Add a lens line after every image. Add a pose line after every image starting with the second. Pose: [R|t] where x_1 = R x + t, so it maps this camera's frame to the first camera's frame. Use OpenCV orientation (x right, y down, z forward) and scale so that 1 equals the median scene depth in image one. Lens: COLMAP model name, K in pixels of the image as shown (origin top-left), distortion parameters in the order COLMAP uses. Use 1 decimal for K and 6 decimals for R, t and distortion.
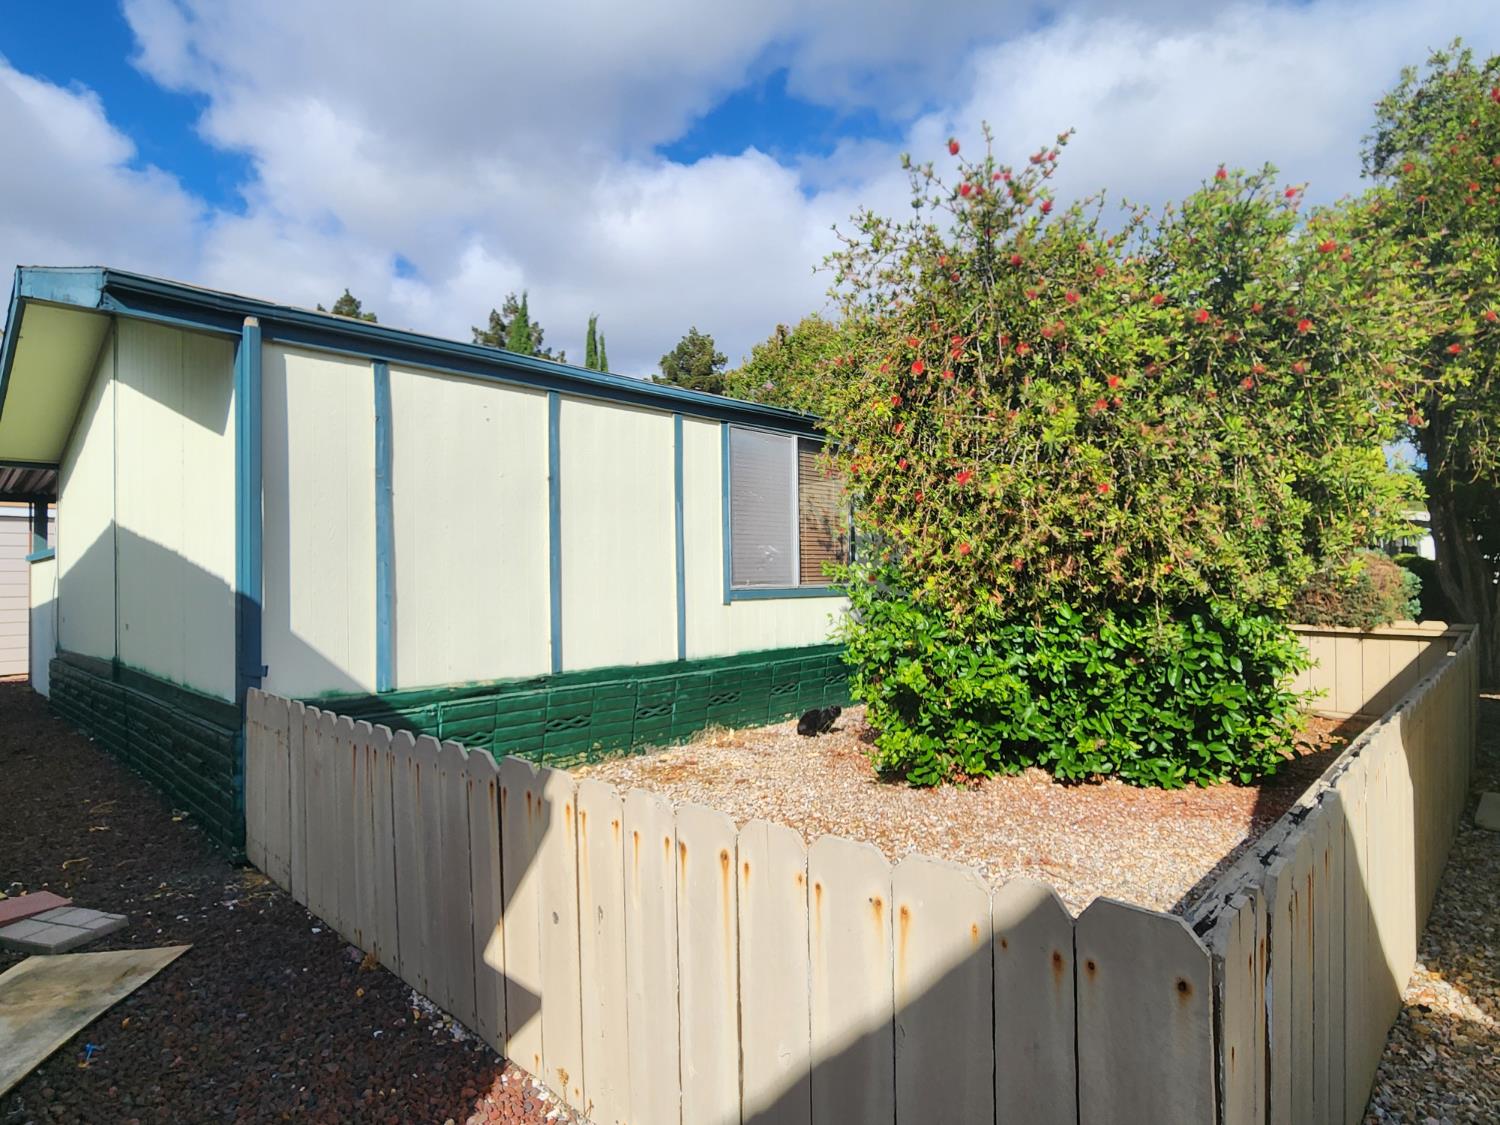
lens RADIAL K [[813.8, 0, 751.8], [0, 813.8, 565.1], [0, 0, 1]] dist [0.000662, -0.000021]
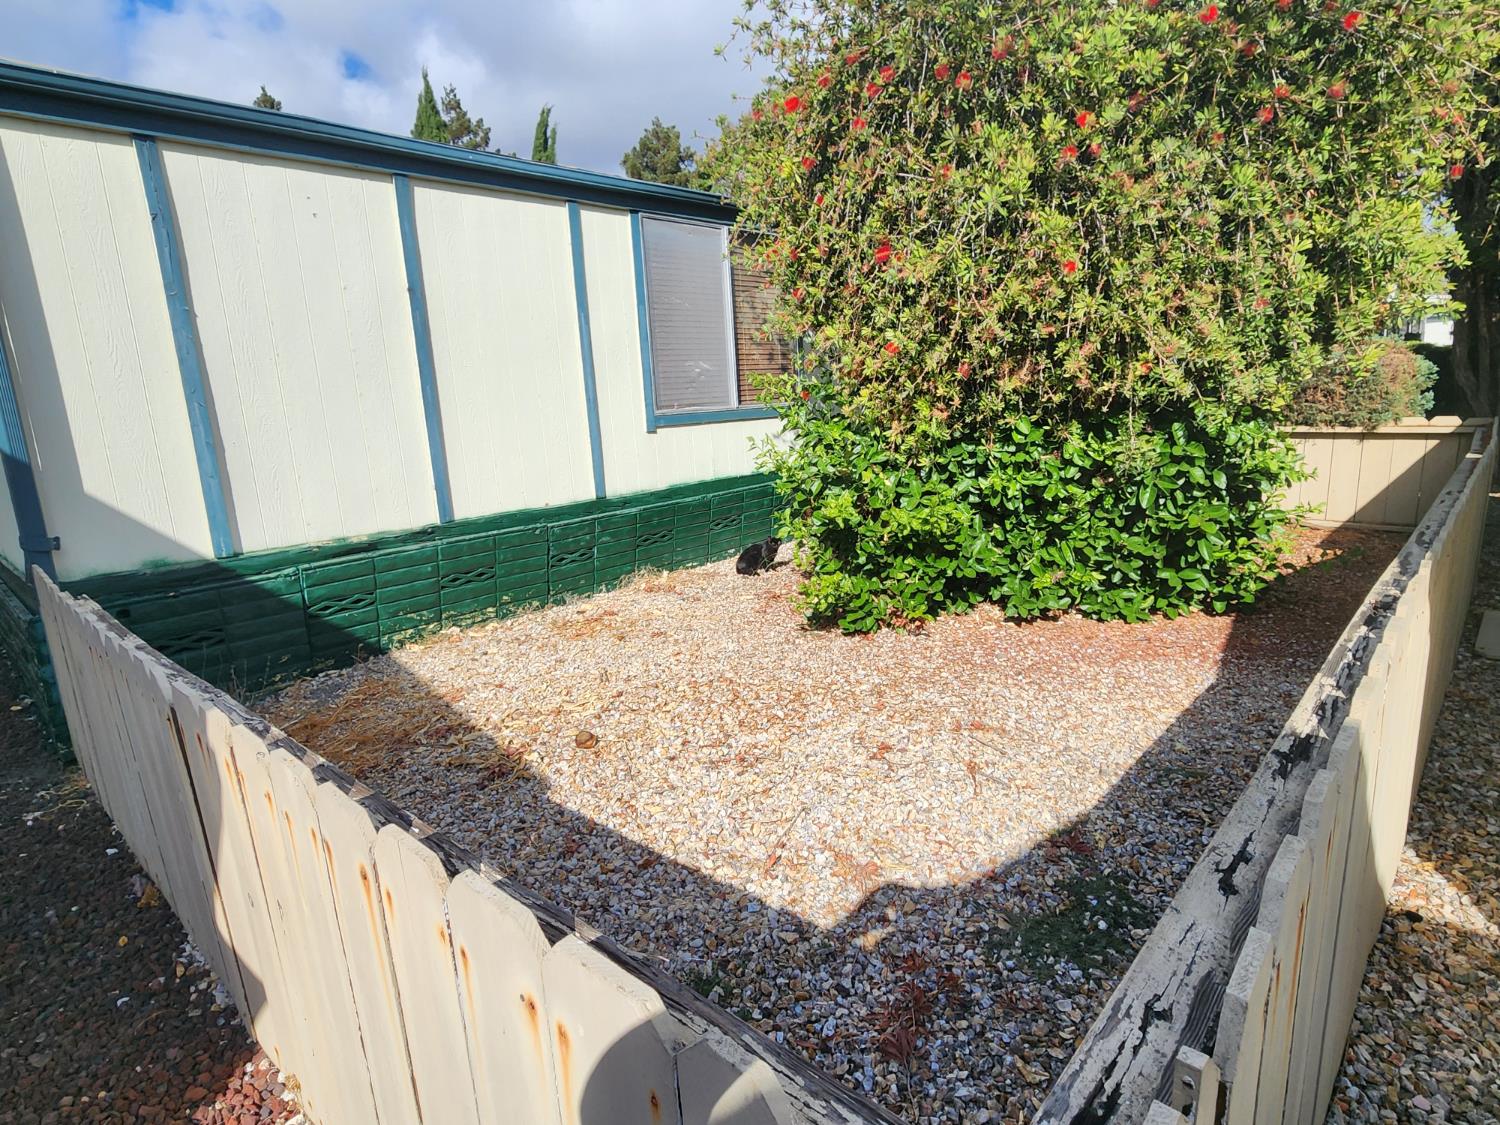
lens RADIAL K [[813.8, 0, 751.8], [0, 813.8, 565.1], [0, 0, 1]] dist [0.000662, -0.000021]
pose [[0.998898, -0.046441, 0.006811, 0.093033], [0.043851, 0.975092, 0.217425, 0.002035], [-0.016739, -0.216887, 0.976053, 0.152052]]
